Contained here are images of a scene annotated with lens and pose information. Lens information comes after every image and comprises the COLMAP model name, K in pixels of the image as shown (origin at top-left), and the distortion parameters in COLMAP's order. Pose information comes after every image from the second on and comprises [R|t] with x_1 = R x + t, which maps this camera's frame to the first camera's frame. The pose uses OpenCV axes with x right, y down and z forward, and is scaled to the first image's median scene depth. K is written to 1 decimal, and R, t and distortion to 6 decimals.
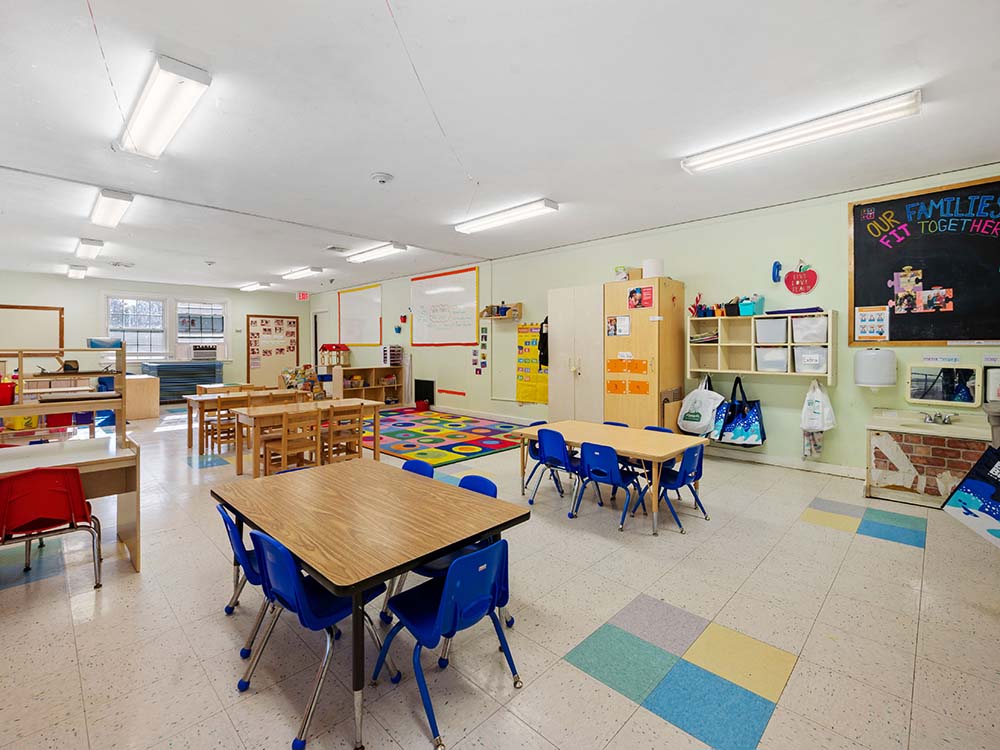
lens RADIAL K [[447.2, 0, 501.5], [0, 447.2, 375.9], [0, 0, 1]] dist [0.003086, -0.000098]
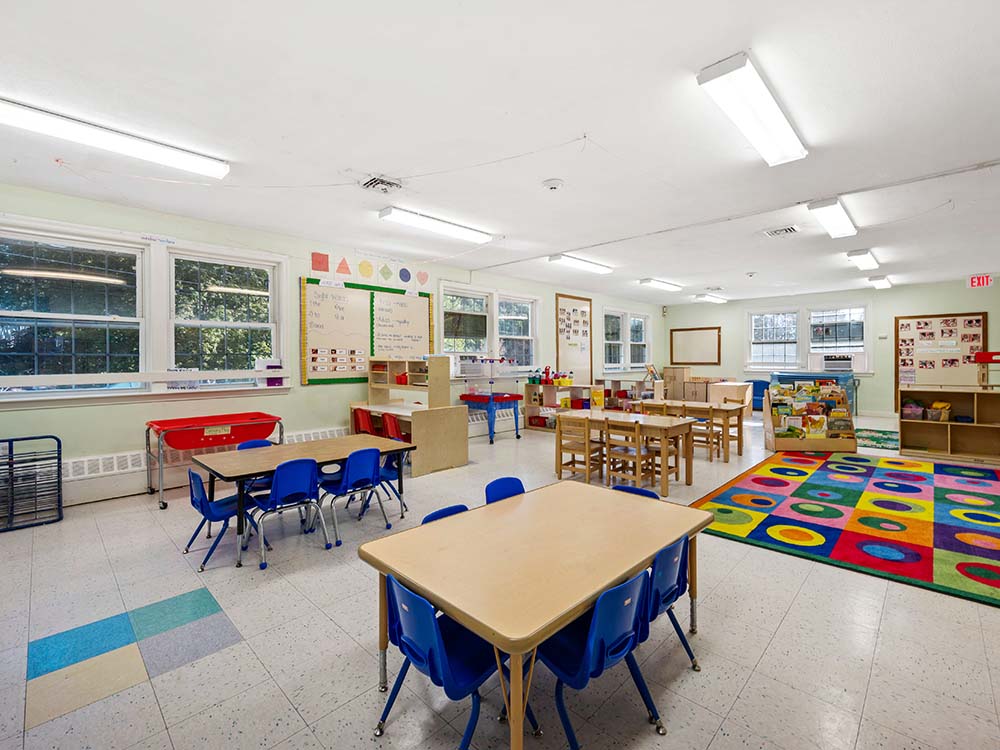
lens RADIAL K [[447.2, 0, 503.5], [0, 447.2, 371.8], [0, 0, 1]] dist [0.003086, -0.000098]
pose [[0.002532, 0.030104, -0.999544, 0.241246], [-0.062621, 0.997590, 0.029886, -0.018469], [0.998034, 0.062517, 0.004411, 0.303100]]
